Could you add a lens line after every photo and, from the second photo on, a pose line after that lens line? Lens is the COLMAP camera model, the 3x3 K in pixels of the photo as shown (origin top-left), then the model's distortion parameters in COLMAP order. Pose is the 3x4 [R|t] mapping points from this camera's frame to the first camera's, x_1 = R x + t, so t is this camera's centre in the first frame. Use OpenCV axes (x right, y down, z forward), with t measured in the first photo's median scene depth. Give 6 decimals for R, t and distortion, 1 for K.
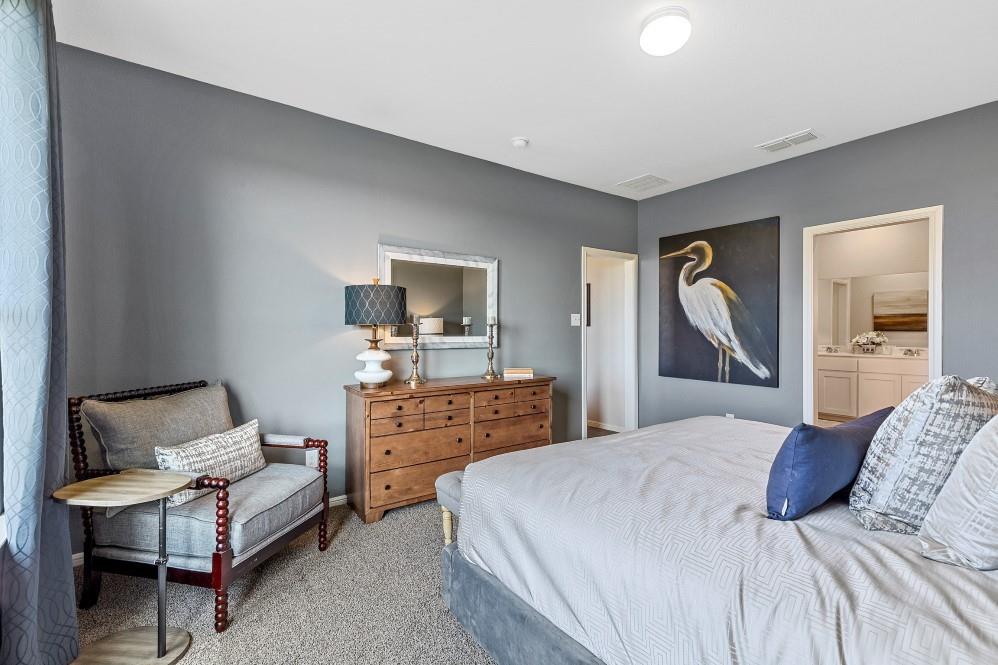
lens RADIAL K [[445.8, 0, 489.8], [0, 445.8, 331.3], [0, 0, 1]] dist [0.010603, -0.002983]
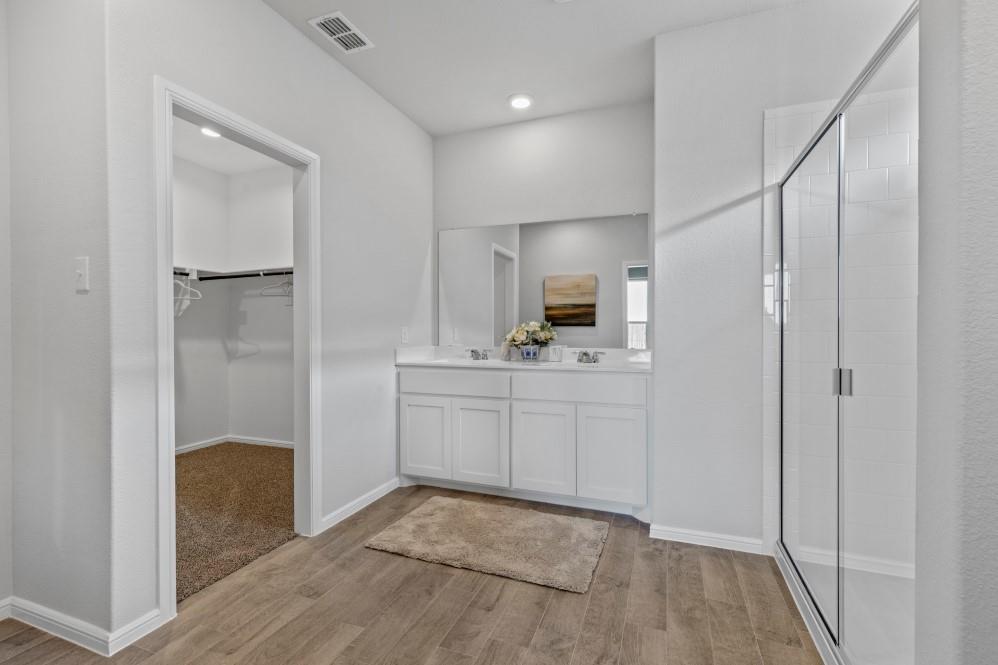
lens RADIAL K [[445.8, 0, 496.0], [0, 445.8, 330.6], [0, 0, 1]] dist [0.010603, -0.002983]
pose [[0.837037, -0.000141, 0.547146, 0.498234], [0.003296, 0.999983, -0.004783, 0.015032], [-0.547136, 0.005807, 0.837023, 0.551091]]
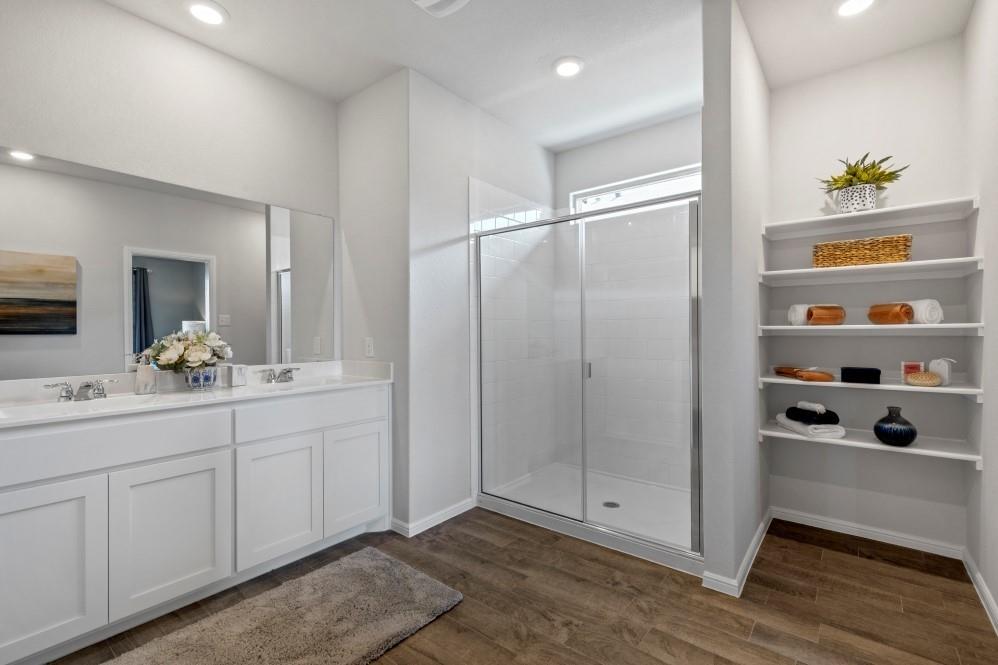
lens RADIAL K [[445.8, 0, 505.1], [0, 445.8, 330.9], [0, 0, 1]] dist [0.010603, -0.002983]
pose [[-0.270745, 0.004905, 0.962639, 0.400396], [0.012172, 0.999925, -0.001672, 0.004355], [-0.962574, 0.011264, -0.270784, 0.833331]]
